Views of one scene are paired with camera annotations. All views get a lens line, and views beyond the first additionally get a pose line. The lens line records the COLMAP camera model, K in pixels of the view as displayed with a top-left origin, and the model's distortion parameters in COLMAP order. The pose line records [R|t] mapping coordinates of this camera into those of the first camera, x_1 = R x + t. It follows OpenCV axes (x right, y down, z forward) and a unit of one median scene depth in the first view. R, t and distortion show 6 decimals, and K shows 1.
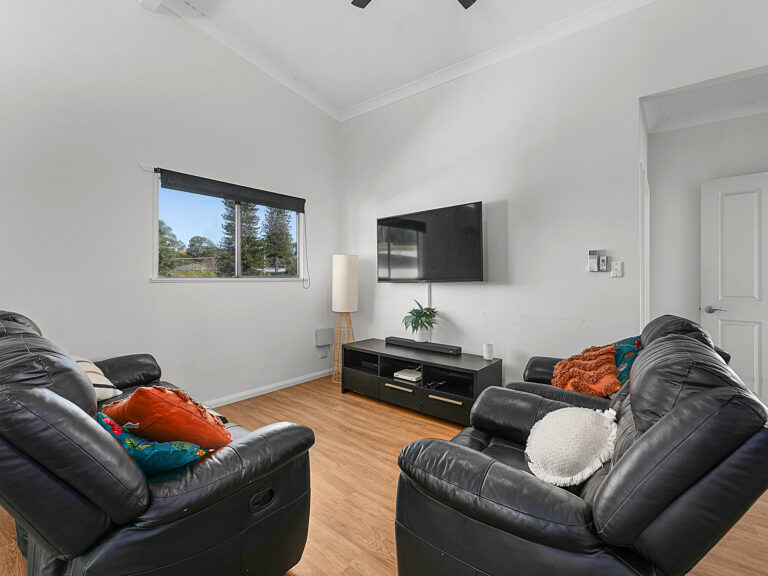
lens RADIAL K [[348.8, 0, 380.2], [0, 348.8, 282.0], [0, 0, 1]] dist [-0.001094, -0.000139]
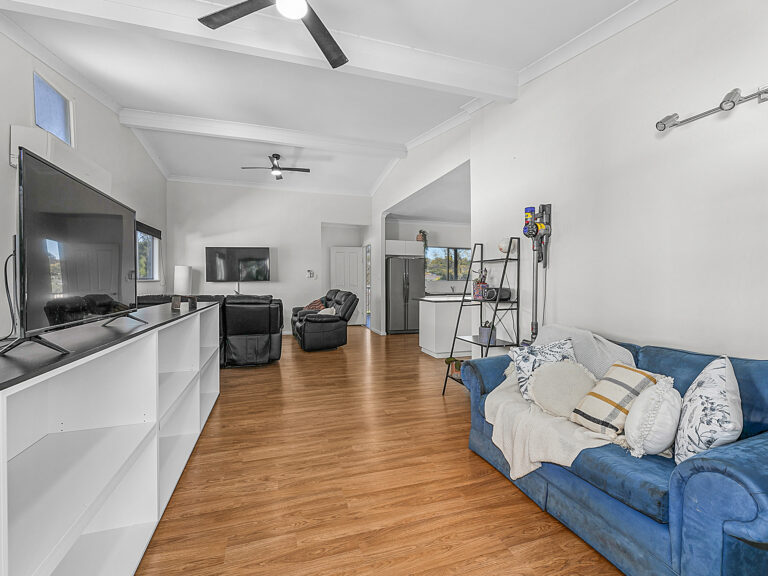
lens RADIAL K [[348.8, 0, 380.2], [0, 348.8, 282.0], [0, 0, 1]] dist [-0.001094, -0.000139]
pose [[0.547330, 0.001554, 0.836915, -1.135811], [0.009339, 0.999925, -0.007965, 0.028524], [-0.836865, 0.012176, 0.547275, -0.822845]]
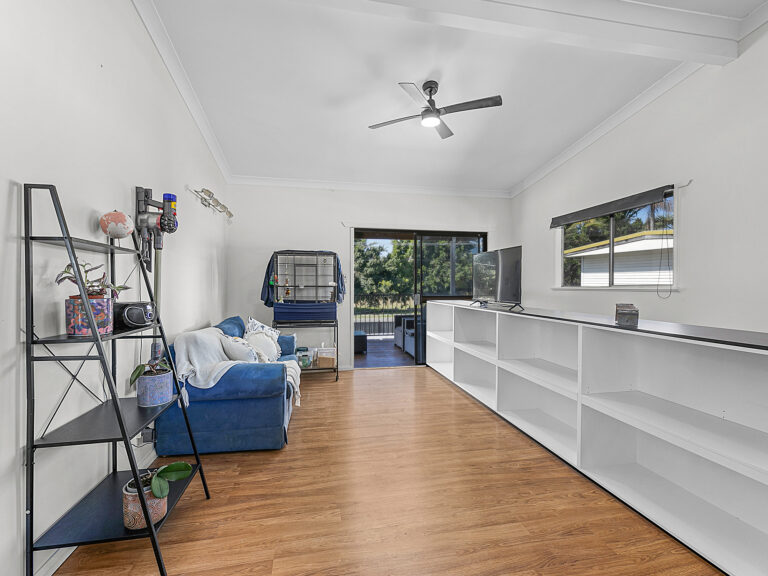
lens RADIAL K [[348.8, 0, 380.2], [0, 348.8, 282.0], [0, 0, 1]] dist [-0.001094, -0.000139]
pose [[-0.645340, 0.000259, -0.763896, 1.507416], [0.001750, 0.999998, -0.001139, -0.016053], [0.763894, -0.002072, -0.645339, 1.225122]]
